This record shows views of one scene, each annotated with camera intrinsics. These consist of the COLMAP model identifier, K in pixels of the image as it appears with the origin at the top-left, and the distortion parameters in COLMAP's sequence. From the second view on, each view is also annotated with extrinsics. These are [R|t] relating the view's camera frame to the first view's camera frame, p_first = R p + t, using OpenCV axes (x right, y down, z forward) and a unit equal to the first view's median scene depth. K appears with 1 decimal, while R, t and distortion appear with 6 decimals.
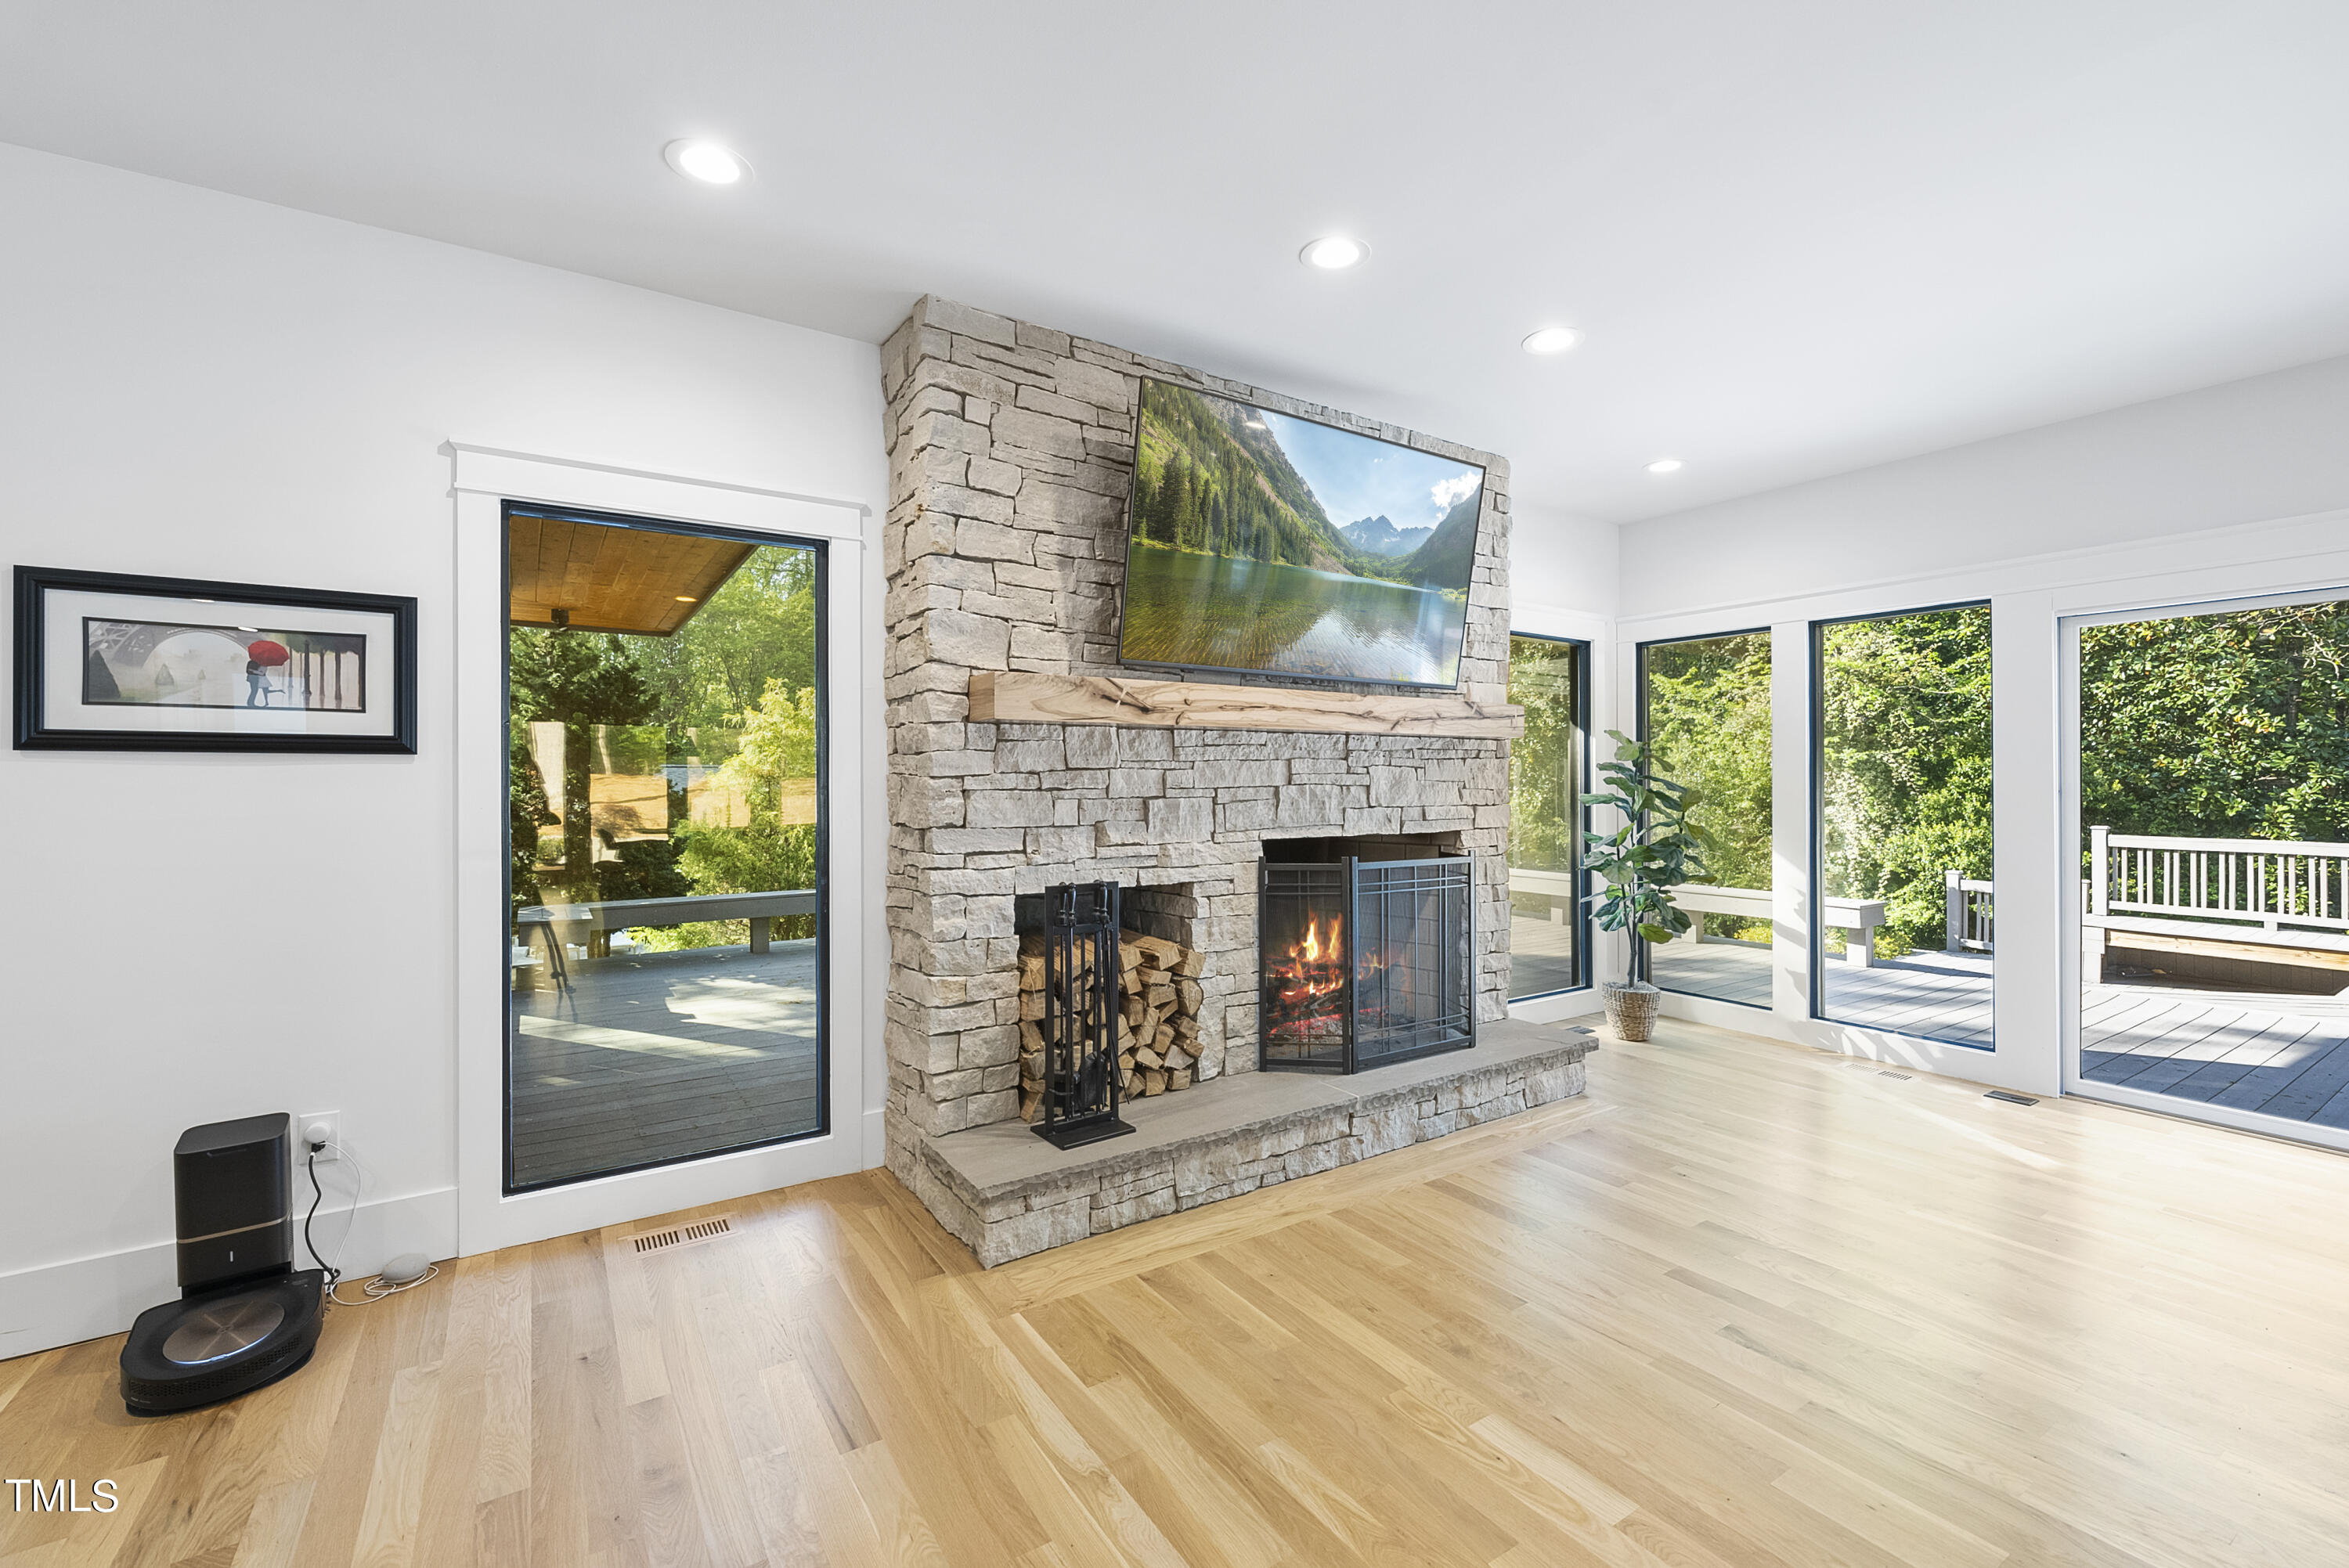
lens RADIAL K [[983.6, 0, 1173.8], [0, 983.6, 773.4], [0, 0, 1]] dist [-0.002803, -0.000736]
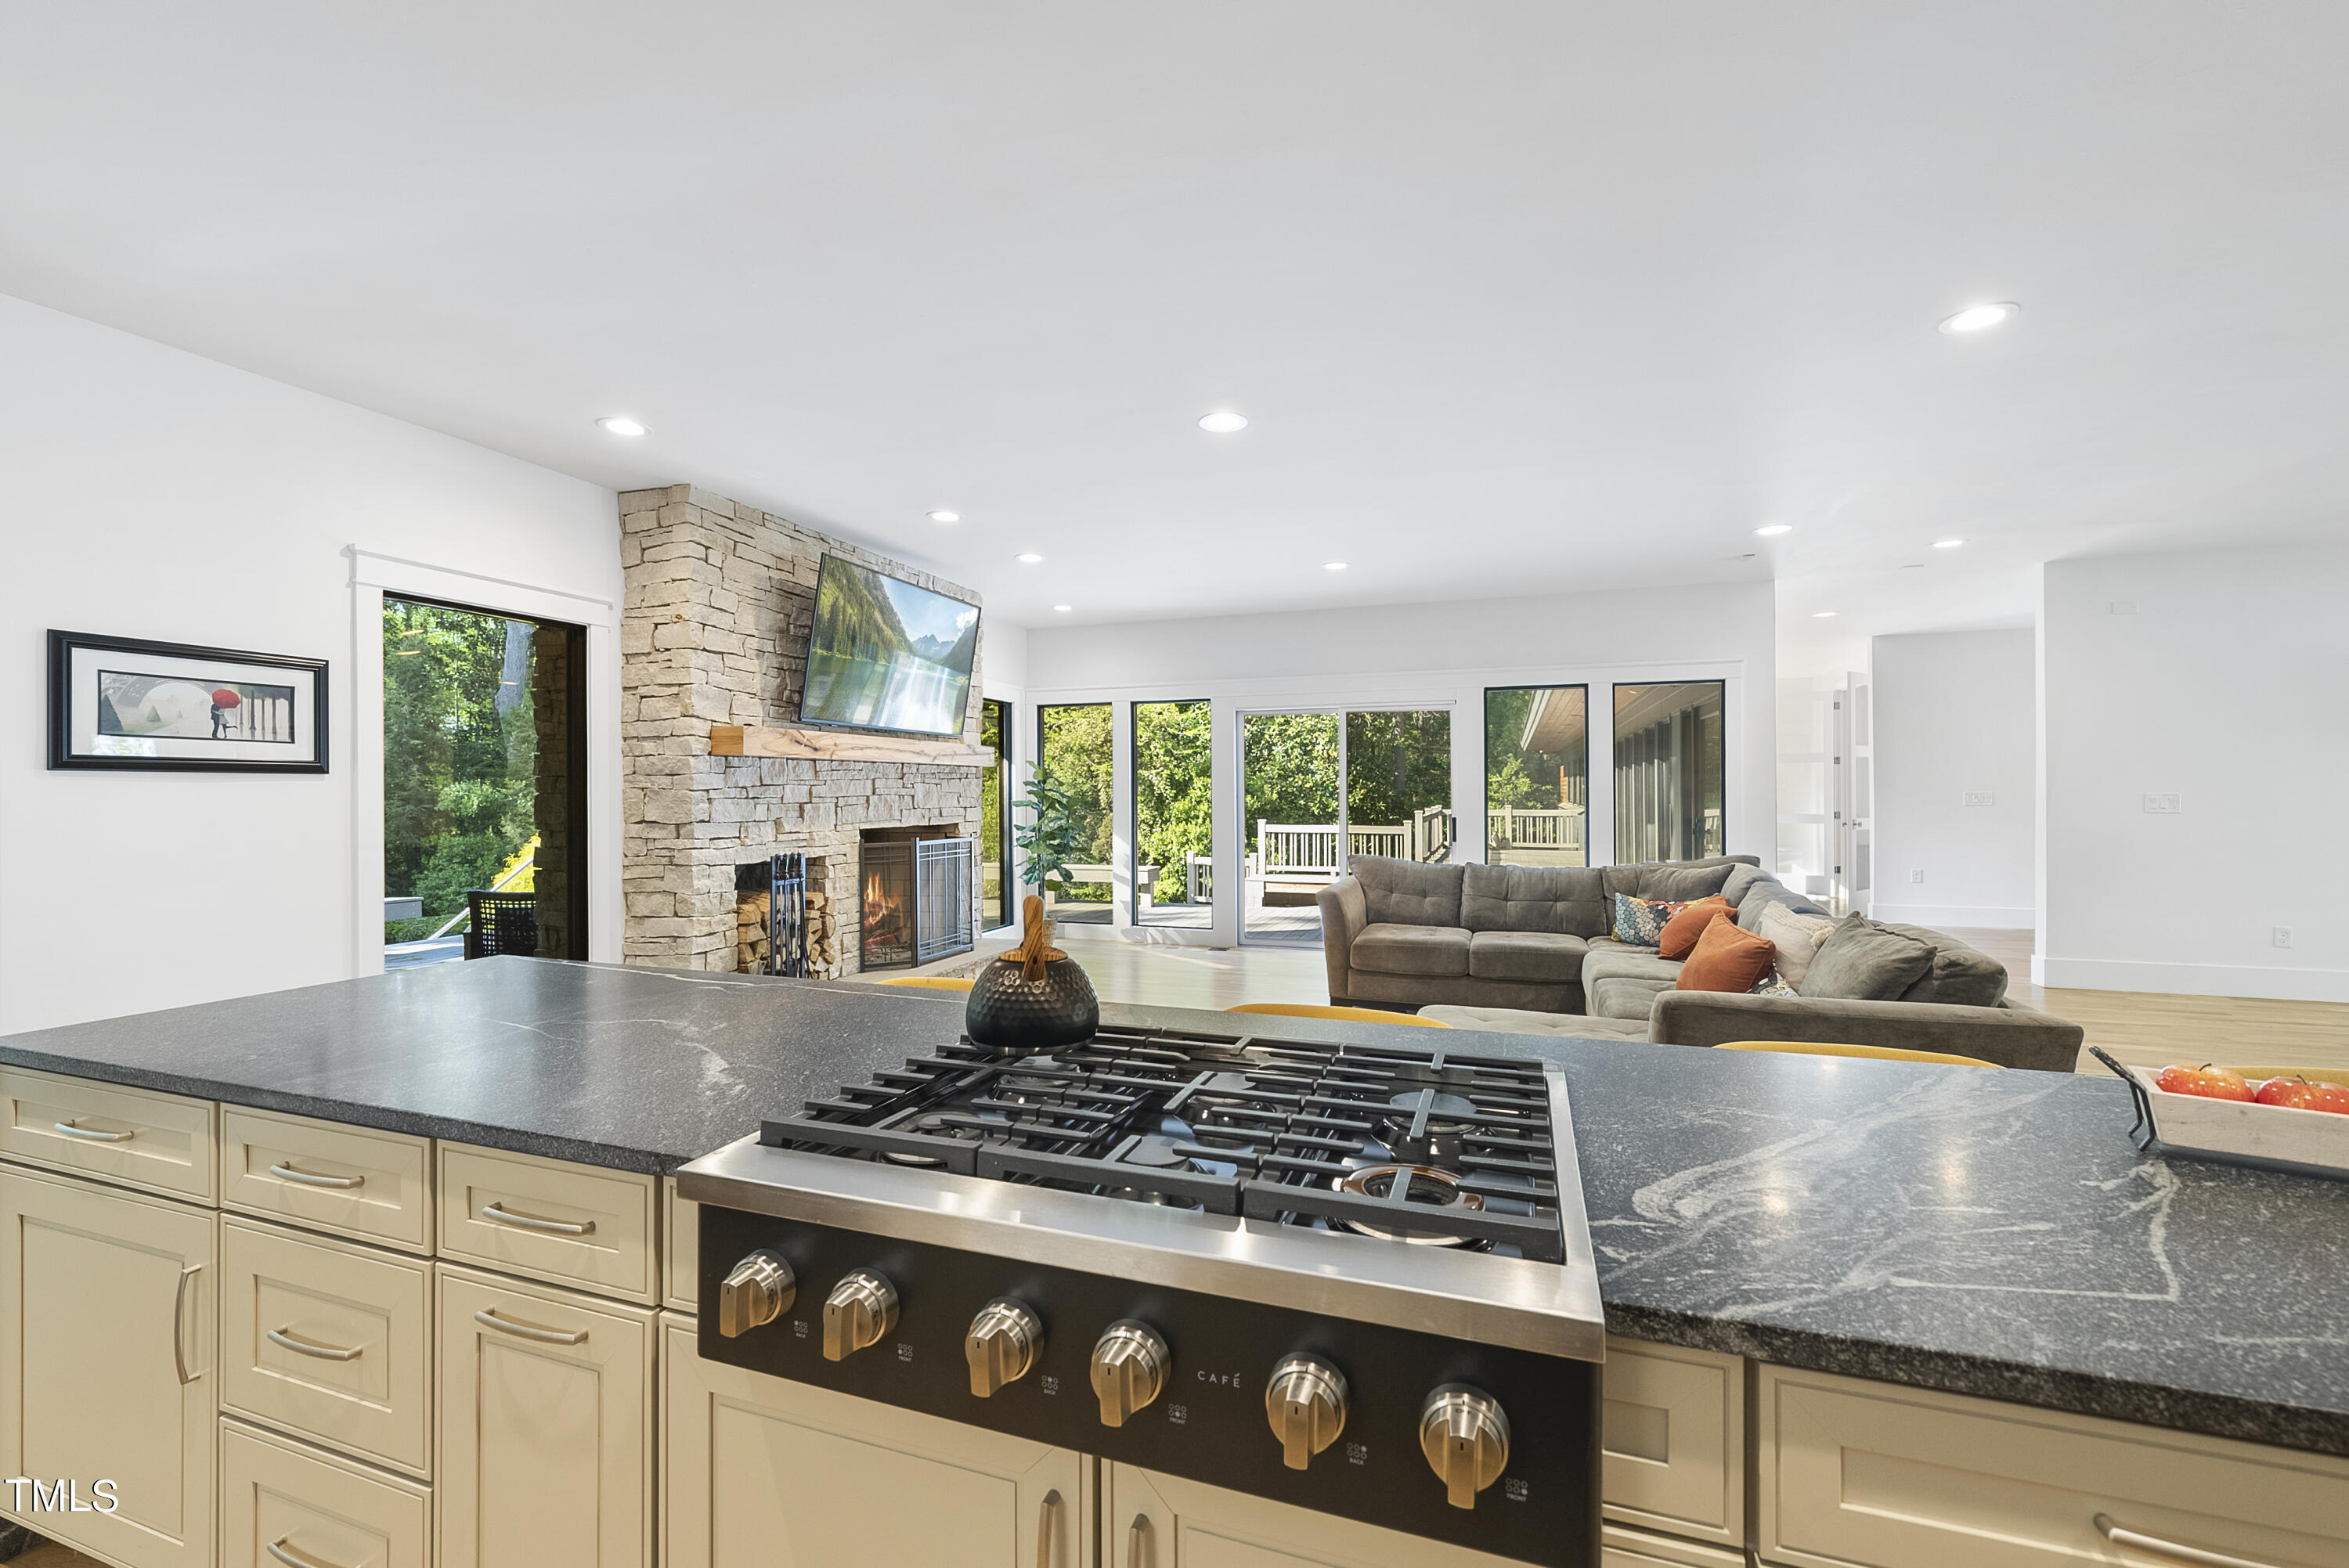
lens RADIAL K [[983.6, 0, 1172.0], [0, 983.6, 783.6], [0, 0, 1]] dist [-0.002803, -0.000736]
pose [[0.793006, 0.002524, 0.609209, -0.528378], [-0.000357, 0.999993, -0.003679, -0.001321], [-0.609214, 0.002700, 0.793001, -0.635894]]
